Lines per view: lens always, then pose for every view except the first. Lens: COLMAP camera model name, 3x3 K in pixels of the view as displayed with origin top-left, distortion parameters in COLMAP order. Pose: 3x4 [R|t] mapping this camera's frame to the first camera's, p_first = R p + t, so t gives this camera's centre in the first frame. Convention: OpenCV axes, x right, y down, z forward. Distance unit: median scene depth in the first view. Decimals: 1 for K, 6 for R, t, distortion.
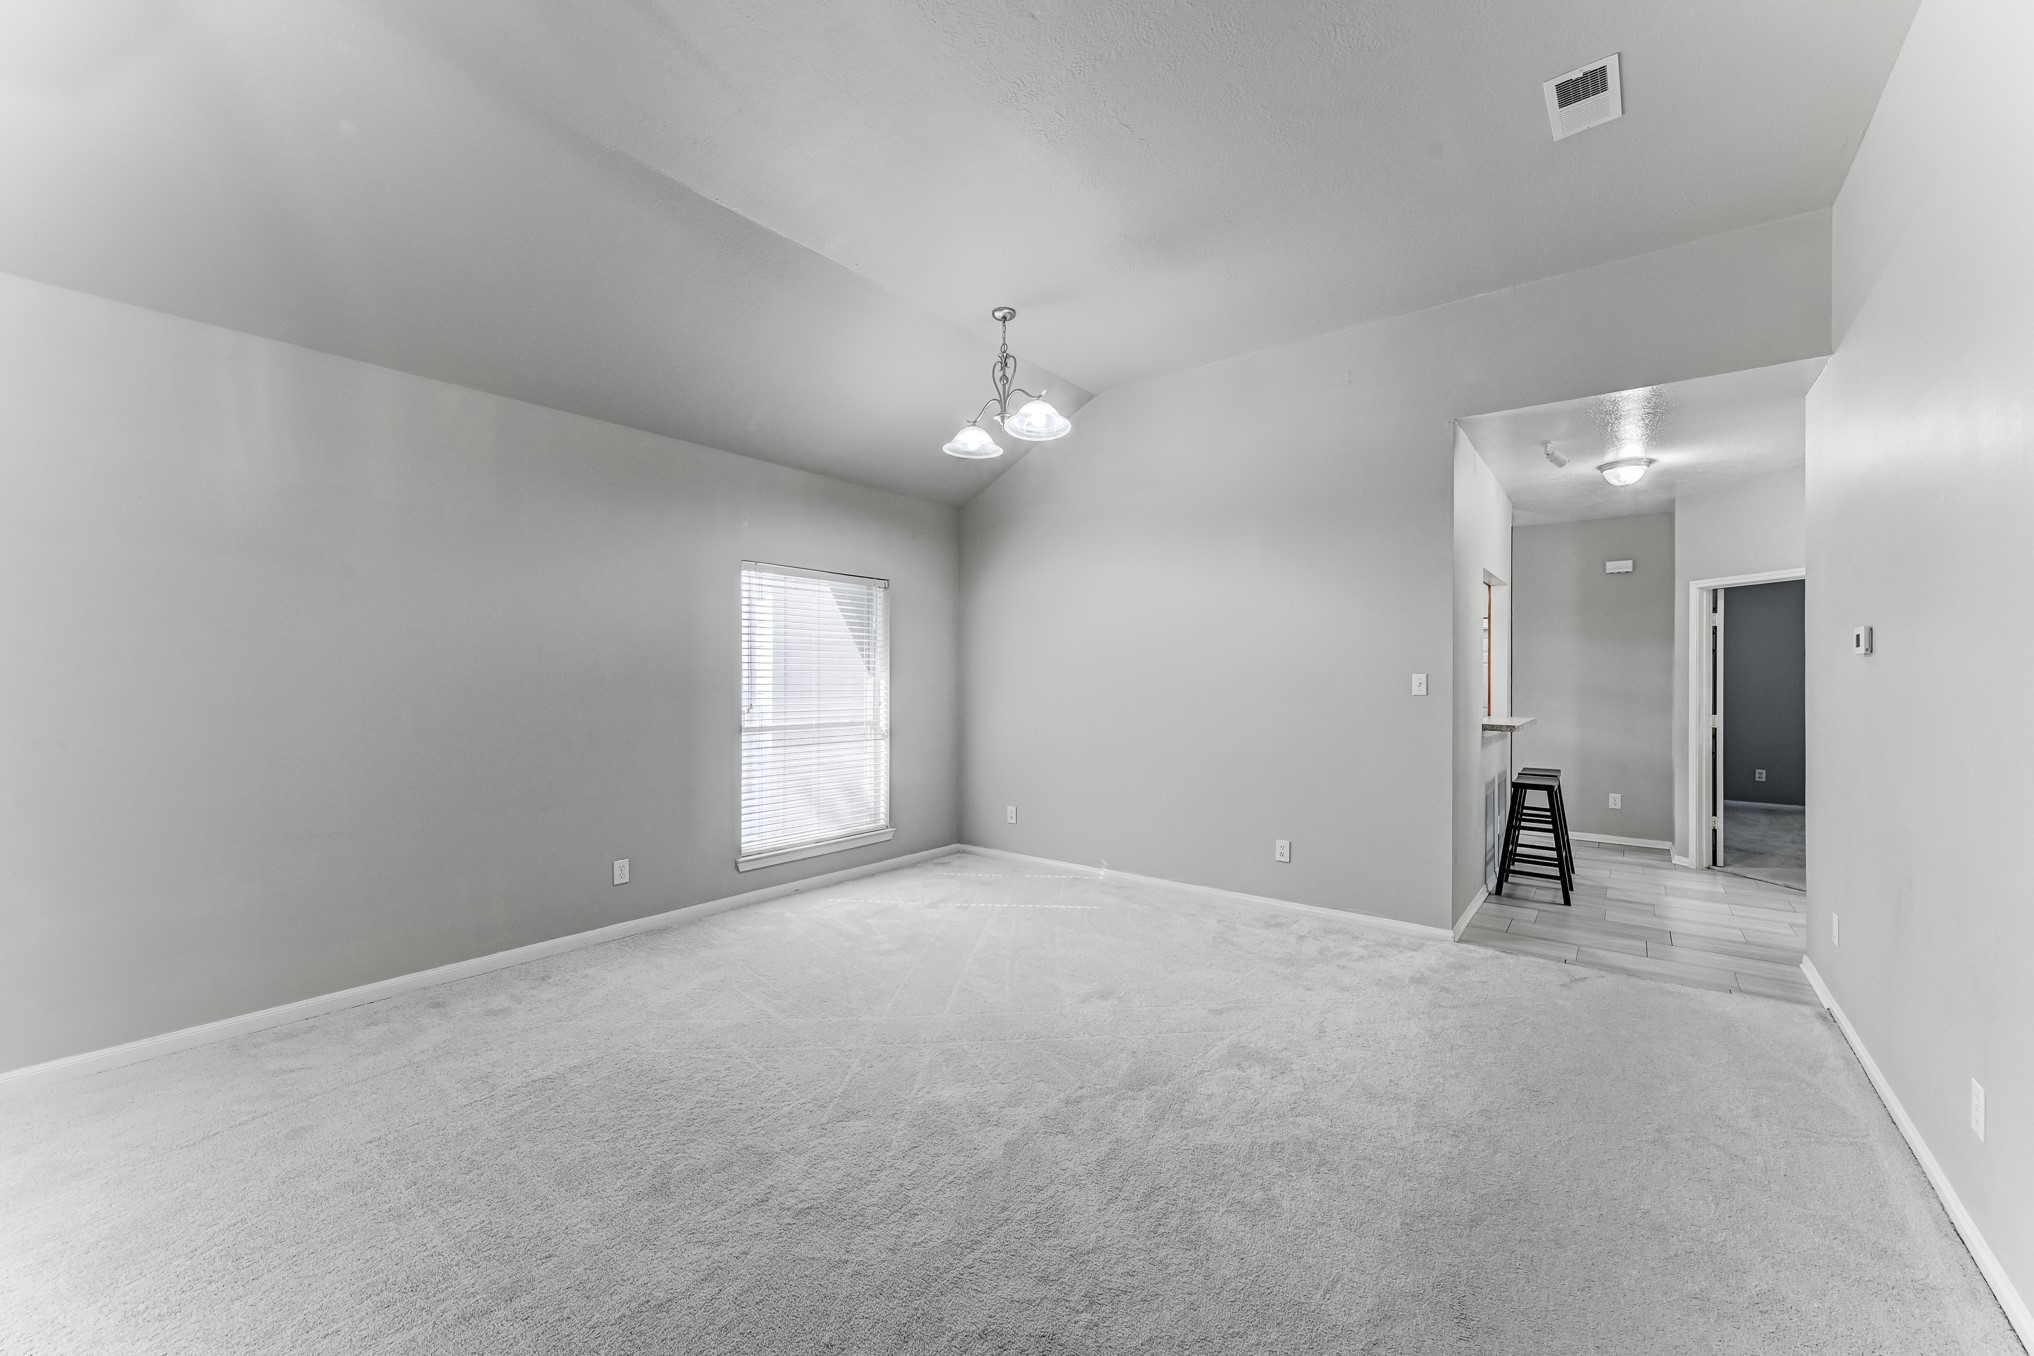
lens RADIAL K [[797.0, 0, 1021.0], [0, 797.0, 679.0], [0, 0, 1]] dist [-0.002372, 0.000042]
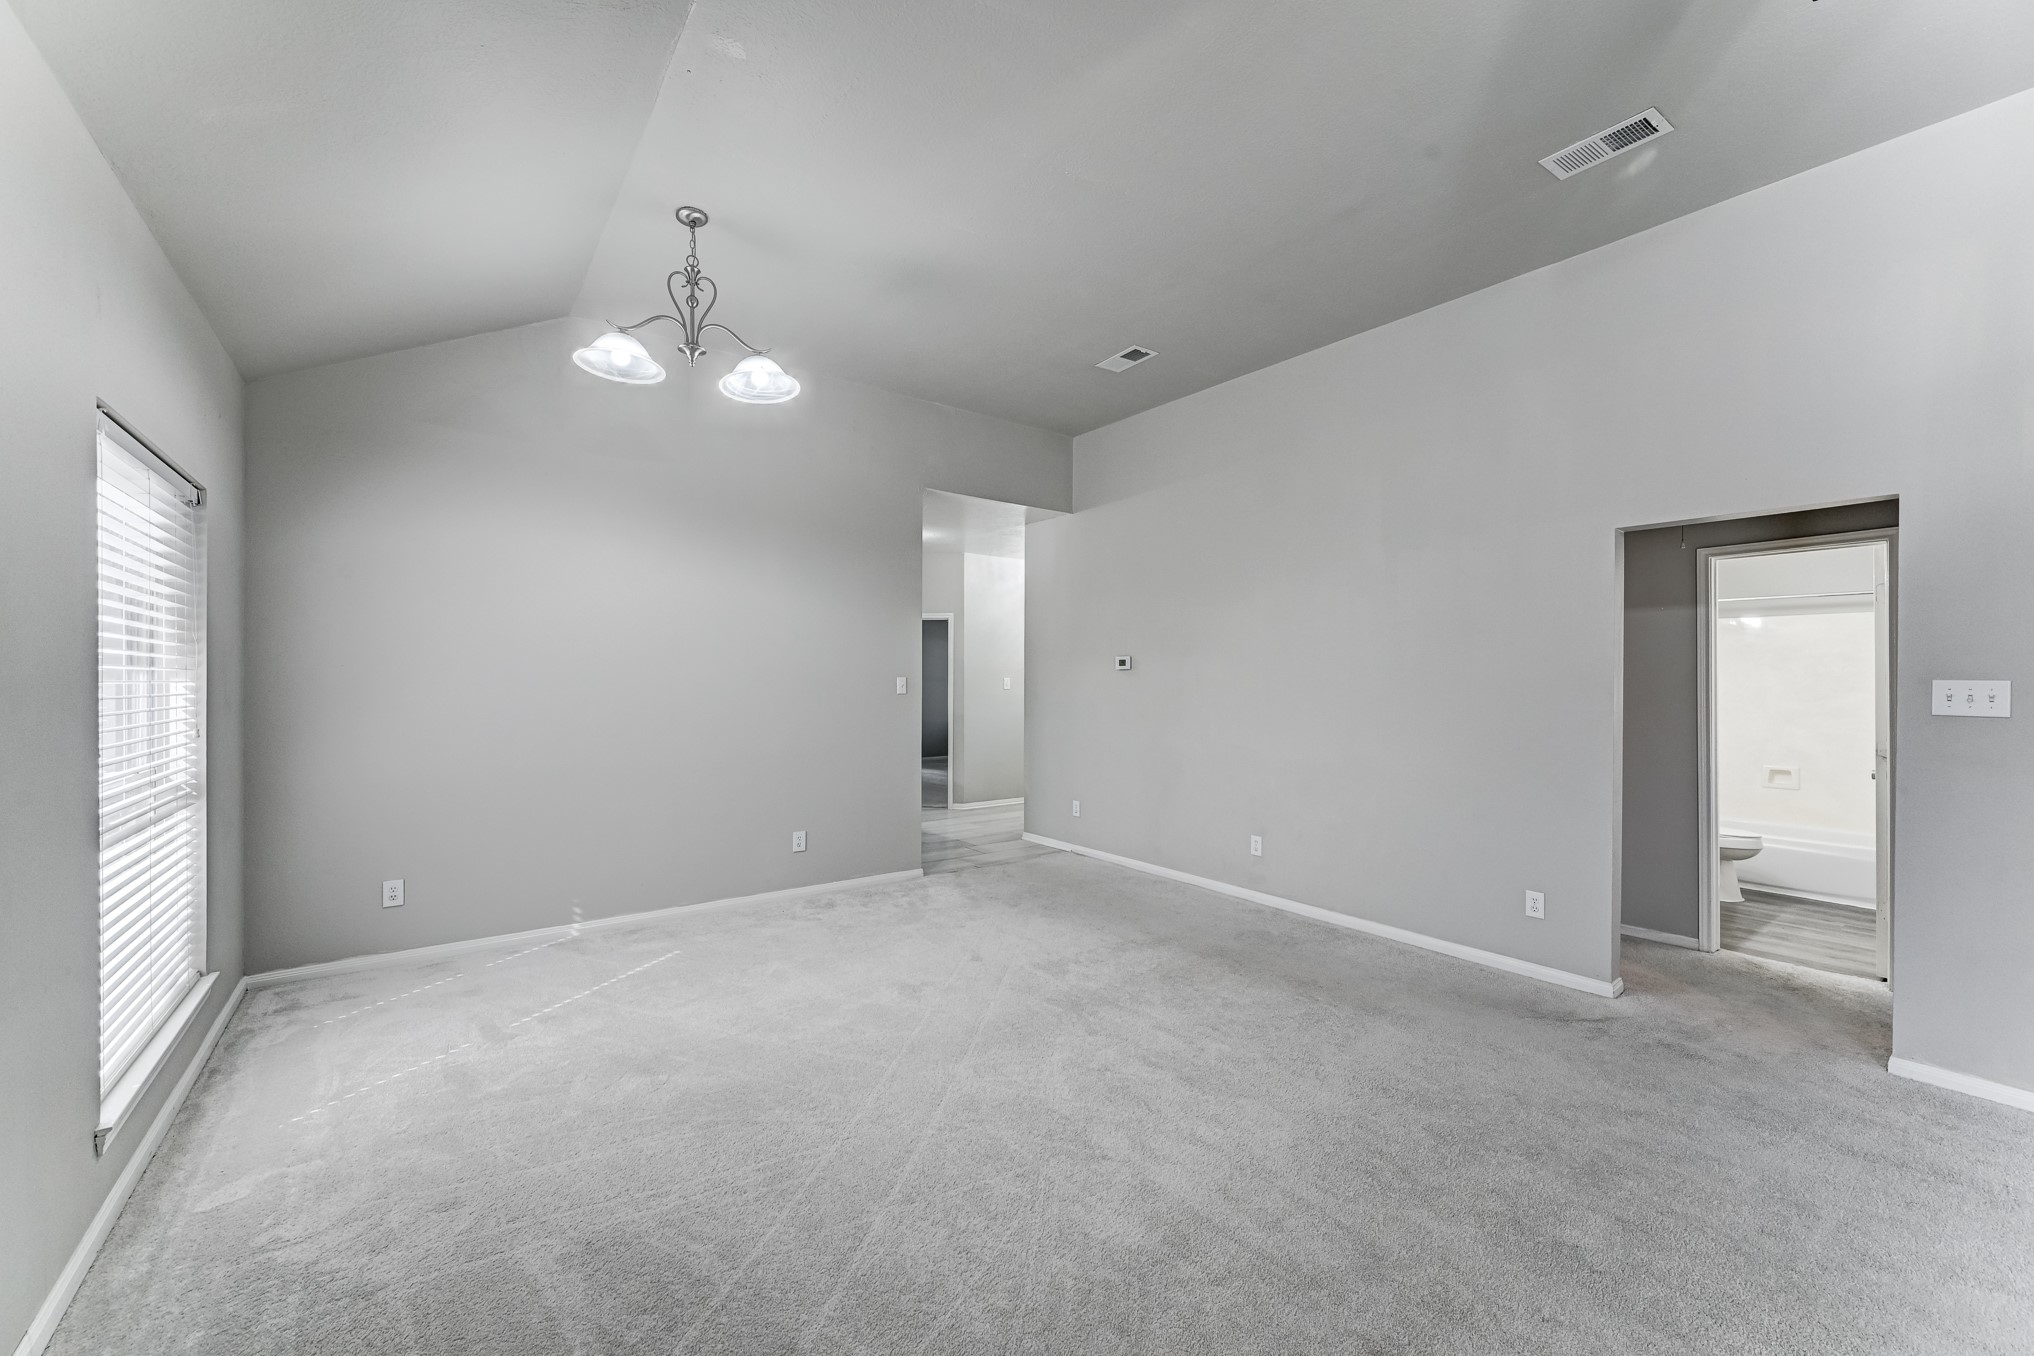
lens RADIAL K [[797.0, 0, 1023.0], [0, 797.0, 687.8], [0, 0, 1]] dist [-0.002372, 0.000042]
pose [[0.253289, -0.015541, 0.967266, -0.659592], [-0.008192, 0.999801, 0.018209, -0.014282], [-0.967356, -0.012536, 0.253111, 0.457863]]
